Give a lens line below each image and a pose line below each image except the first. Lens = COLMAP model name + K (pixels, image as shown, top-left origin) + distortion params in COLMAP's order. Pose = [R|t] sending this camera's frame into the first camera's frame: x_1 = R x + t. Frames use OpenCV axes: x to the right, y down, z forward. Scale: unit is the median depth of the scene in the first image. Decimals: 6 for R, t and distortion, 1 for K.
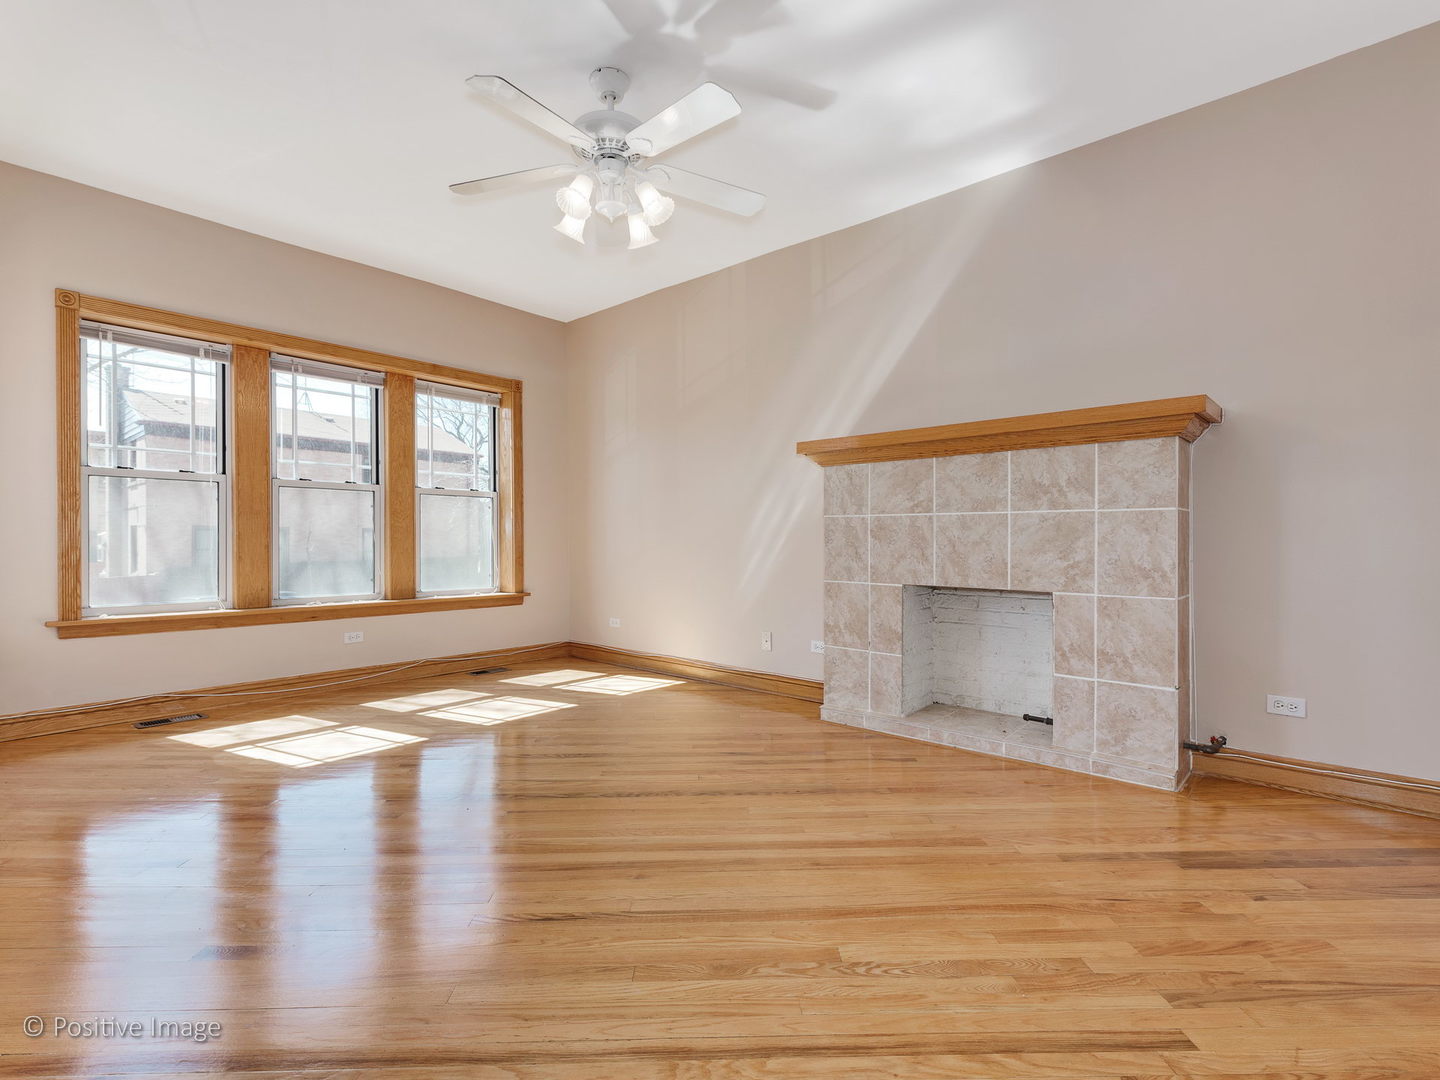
lens RADIAL K [[699.8, 0, 714.5], [0, 699.8, 540.0], [0, 0, 1]] dist [0.005618, -0.000414]
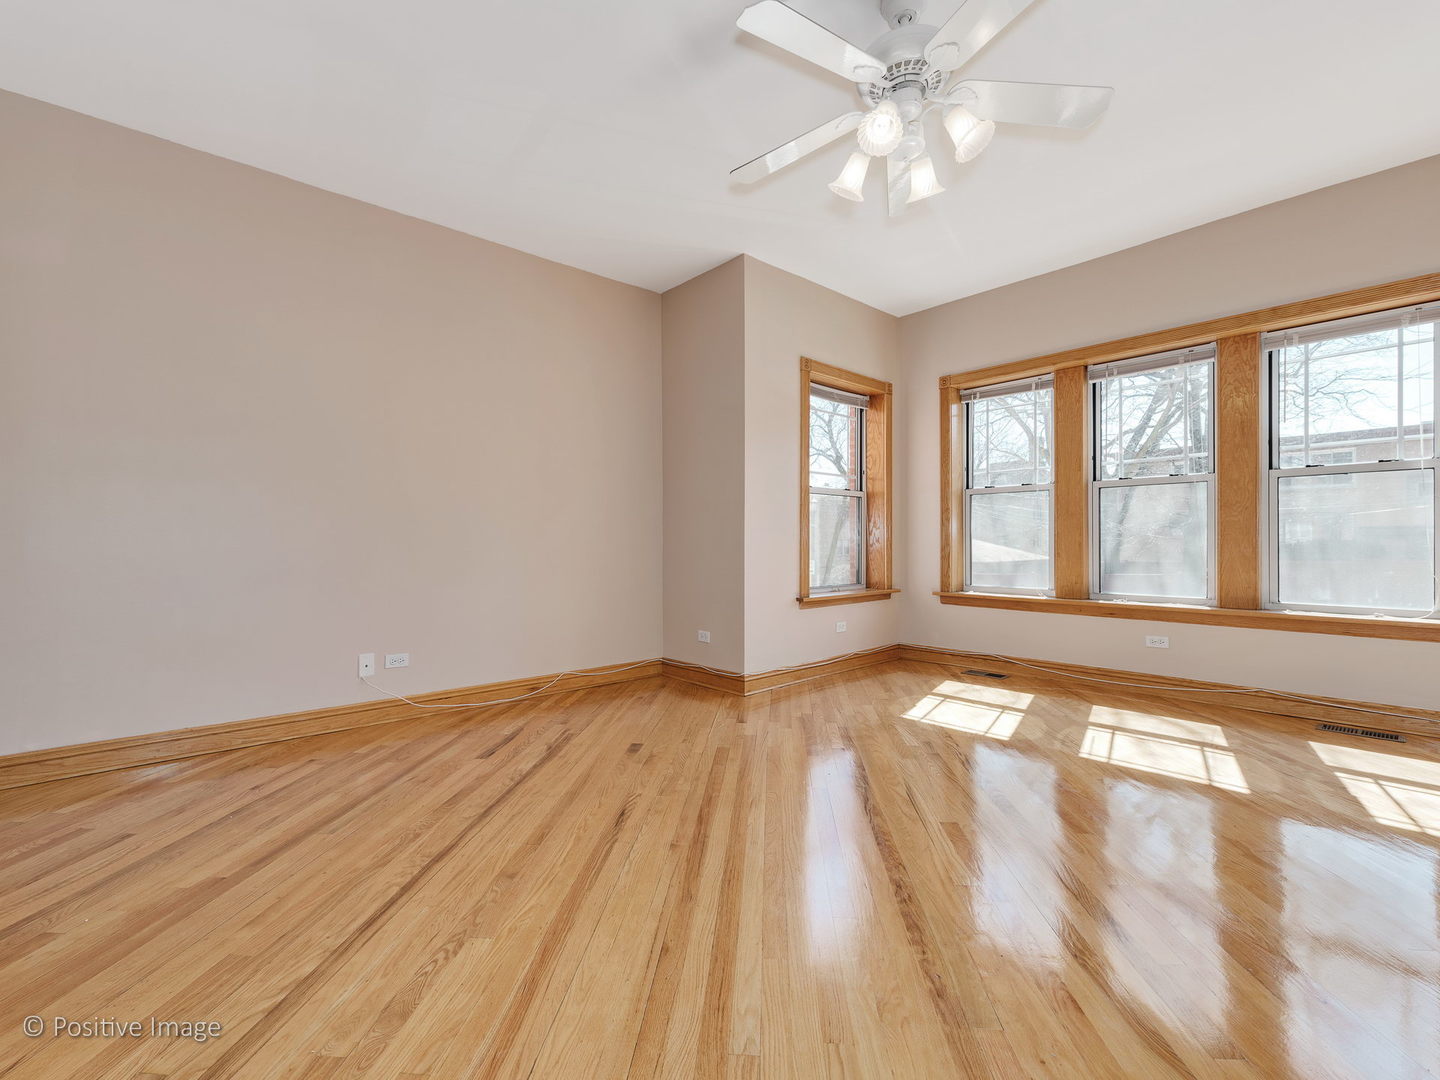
lens RADIAL K [[626.5, 0, 721.8], [0, 626.5, 539.1], [0, 0, 1]] dist [0.004652, -0.001228]
pose [[-0.097260, -0.003147, -0.995254, 0.516339], [0.008509, 0.999956, -0.003994, 0.000721], [0.995223, -0.008857, -0.097229, 0.695523]]
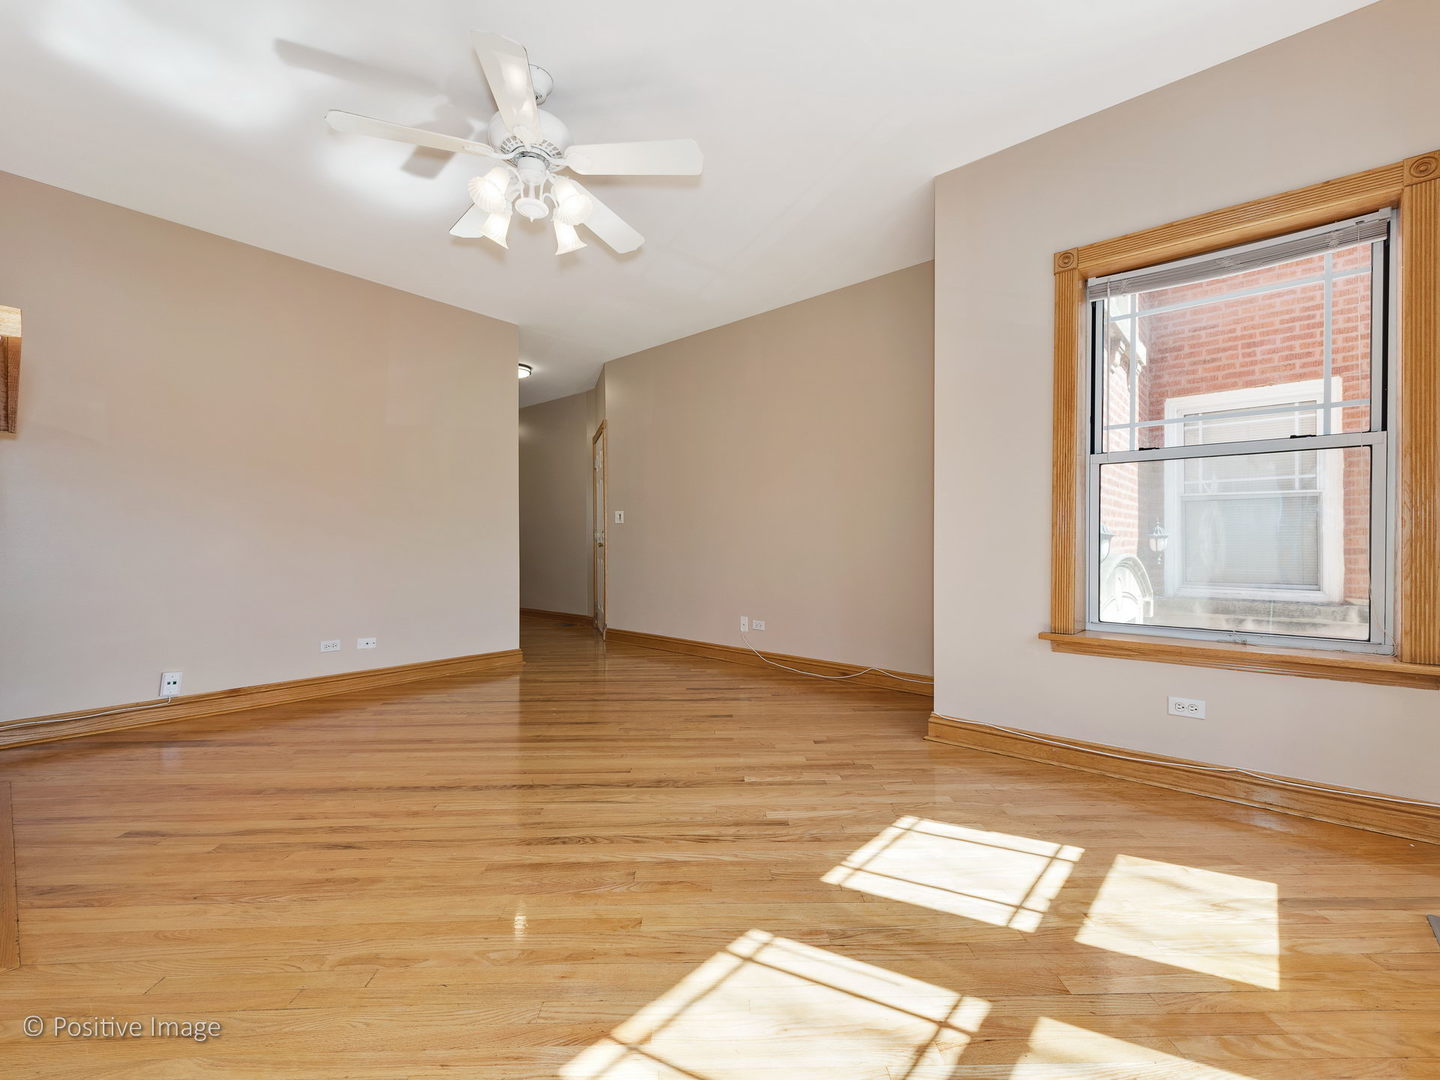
lens RADIAL K [[648.7, 0, 727.2], [0, 648.7, 543.2], [0, 0, 1]] dist [0.001959, -0.000051]
pose [[-0.999626, 0.002943, -0.027177, -0.318661], [0.002951, 0.999996, -0.000229, -0.001537], [0.027176, -0.000309, -0.999631, 1.562218]]
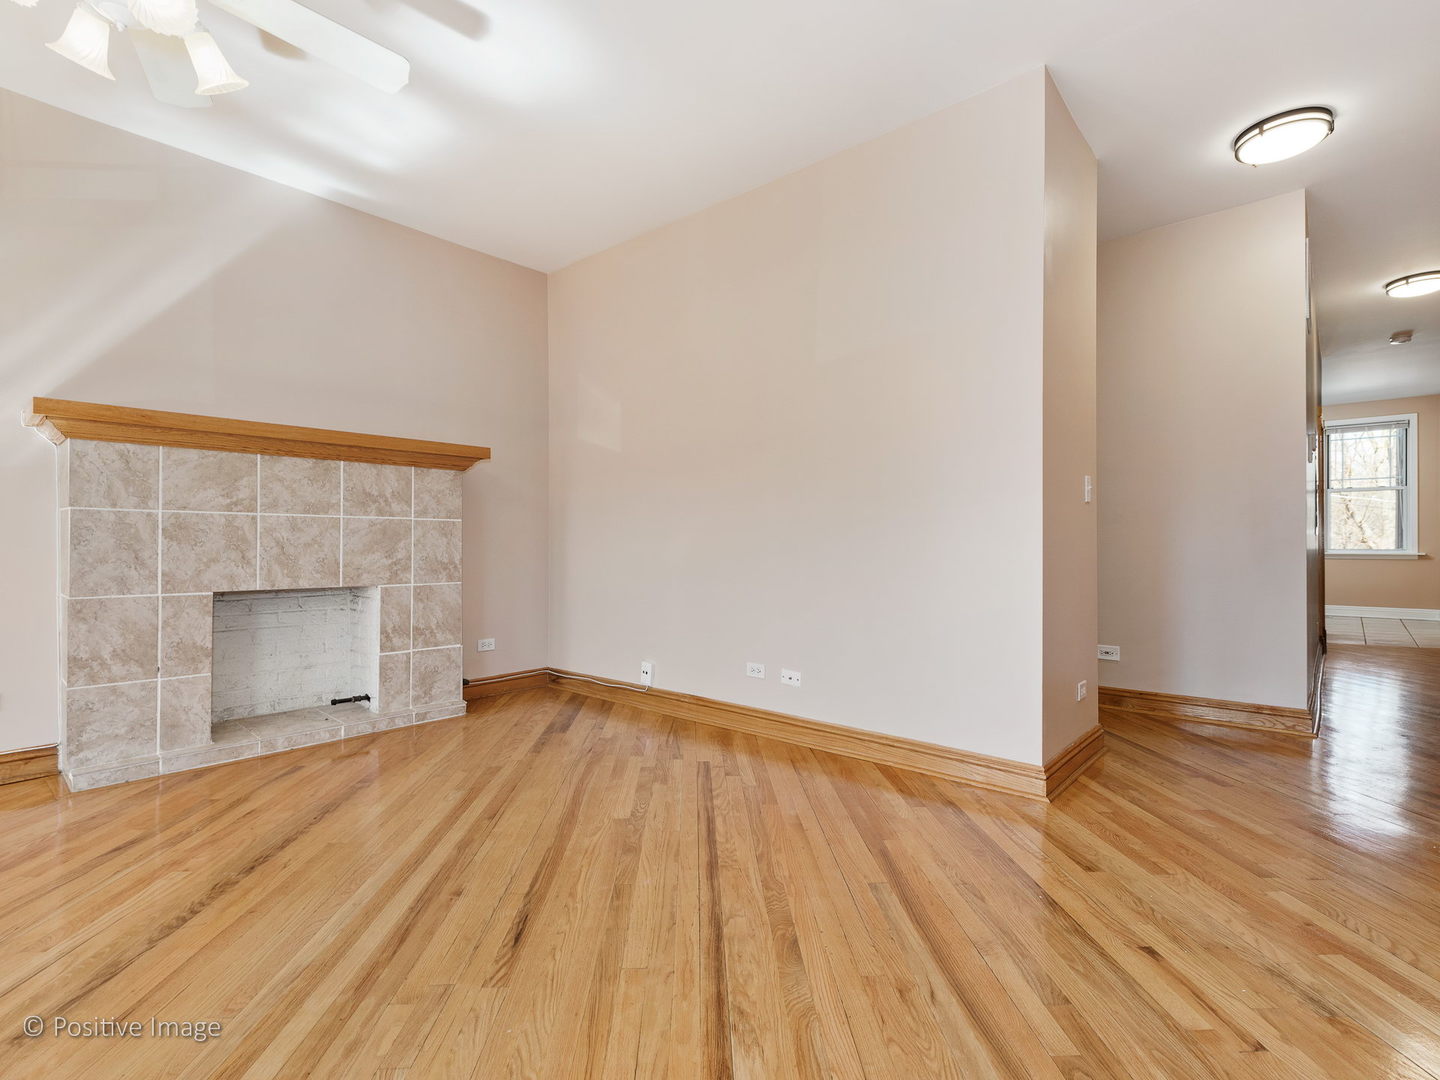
lens RADIAL K [[699.8, 0, 714.5], [0, 699.8, 540.0], [0, 0, 1]] dist [0.005618, -0.000414]
pose [[-0.010149, 0.004182, 0.999940, -0.632444], [-0.001652, 0.999990, -0.004199, 0.000953], [-0.999947, -0.001695, -0.010142, 0.390288]]
